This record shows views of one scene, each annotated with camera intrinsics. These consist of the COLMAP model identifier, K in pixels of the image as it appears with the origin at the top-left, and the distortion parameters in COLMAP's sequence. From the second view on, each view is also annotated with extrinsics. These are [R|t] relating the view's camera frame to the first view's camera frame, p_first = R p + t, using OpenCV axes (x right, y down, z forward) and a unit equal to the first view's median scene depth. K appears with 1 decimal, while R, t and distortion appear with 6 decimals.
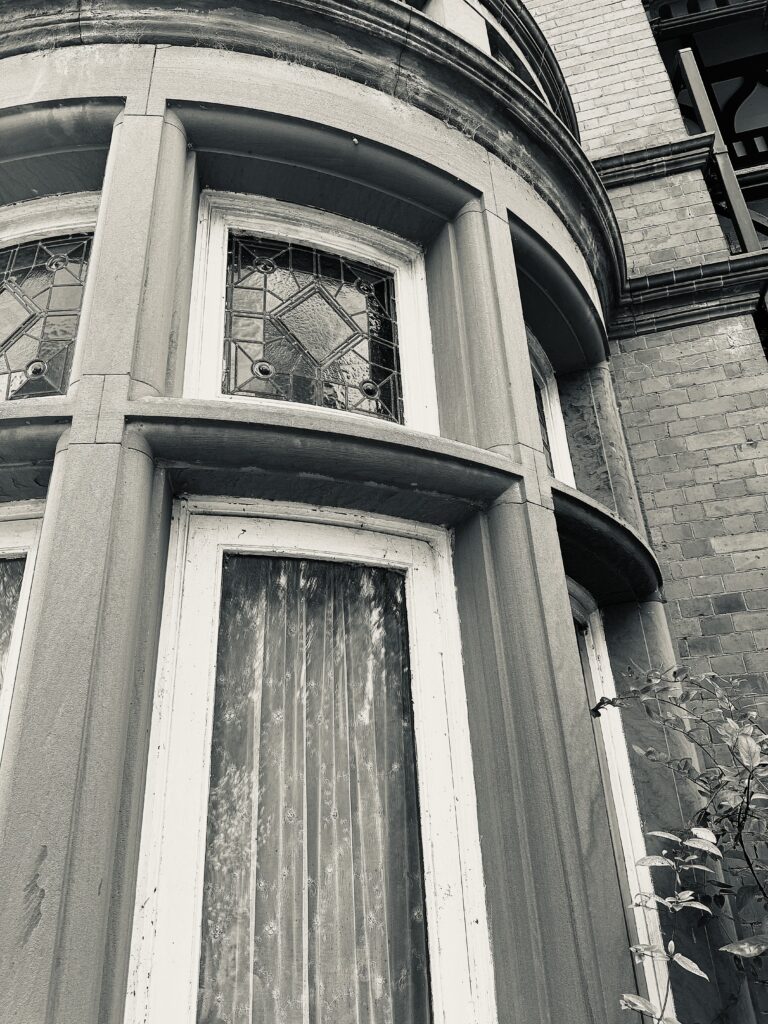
lens RADIAL K [[718.8, 0, 384.0], [0, 718.8, 512.0], [0, 0, 1]] dist [-0.006798, -0.003014]
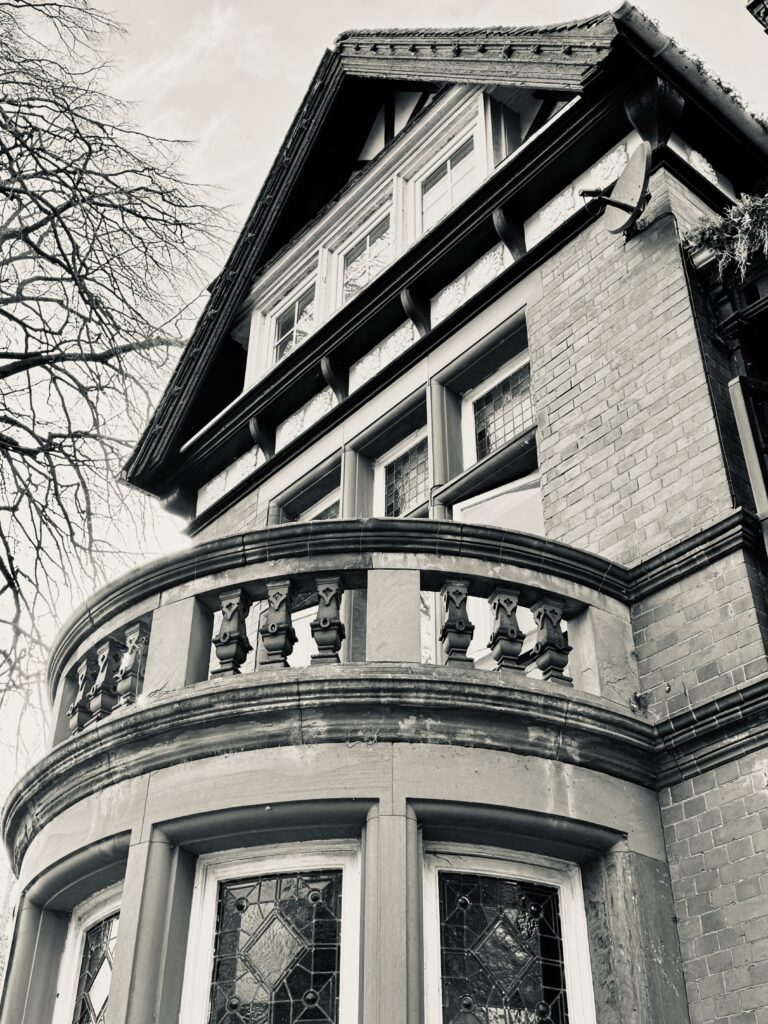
lens RADIAL K [[1170.0, 0, 384.0], [0, 1170.0, 512.0], [0, 0, 1]] dist [0.176289, -0.403579]
pose [[0.811331, -0.315283, -0.492278, 1.036808], [0.214921, 0.943993, -0.250372, -0.313808], [0.543645, 0.097334, 0.833652, -0.599727]]
